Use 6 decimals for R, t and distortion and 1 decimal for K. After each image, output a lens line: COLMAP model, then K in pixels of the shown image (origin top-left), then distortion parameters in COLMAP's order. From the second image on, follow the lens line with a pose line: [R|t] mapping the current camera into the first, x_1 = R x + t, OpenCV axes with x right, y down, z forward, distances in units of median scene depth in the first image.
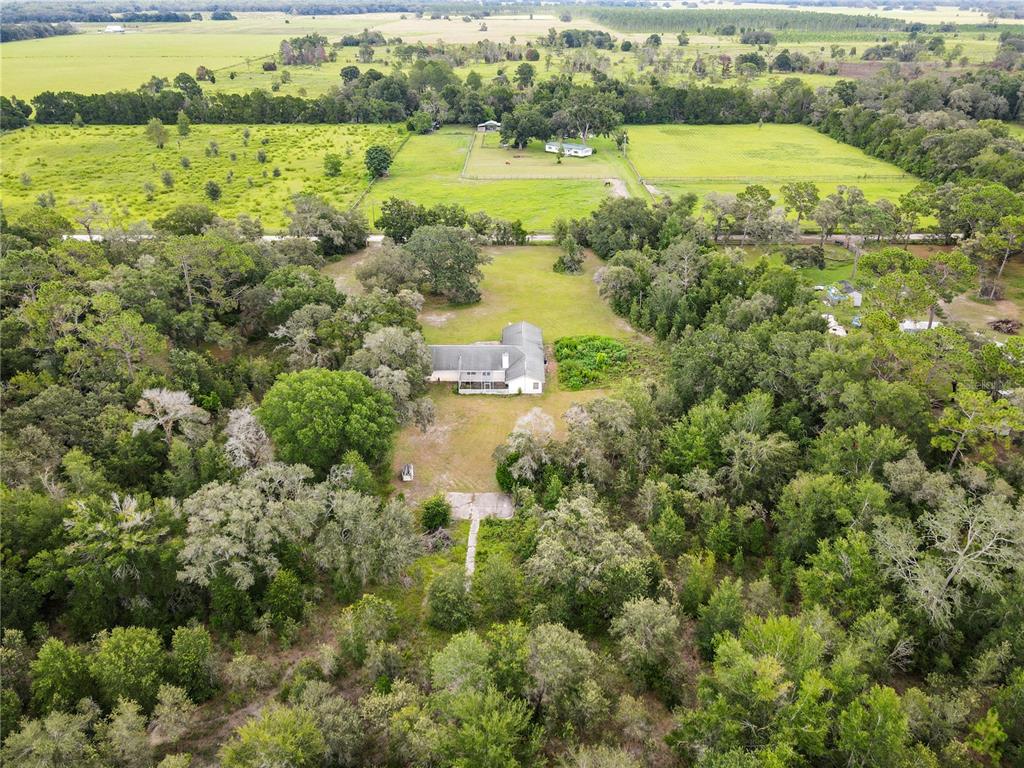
lens RADIAL K [[756.2, 0, 510.9], [0, 756.2, 382.3], [0, 0, 1]] dist [0.012488, 0.011285]
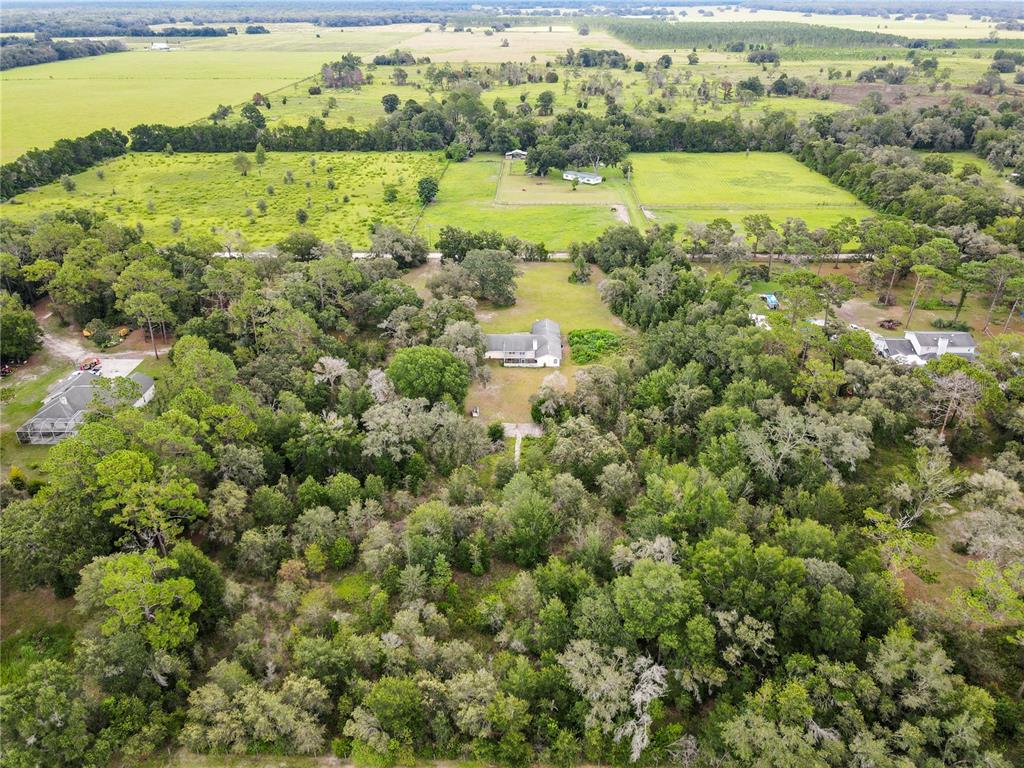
lens RADIAL K [[756.2, 0, 513.0], [0, 756.2, 386.1], [0, 0, 1]] dist [0.012488, 0.011285]
pose [[0.999812, 0.007709, -0.017772, -0.016729], [-0.007654, 0.999966, 0.003126, 0.034726], [0.017795, -0.002989, 0.999837, -0.346536]]
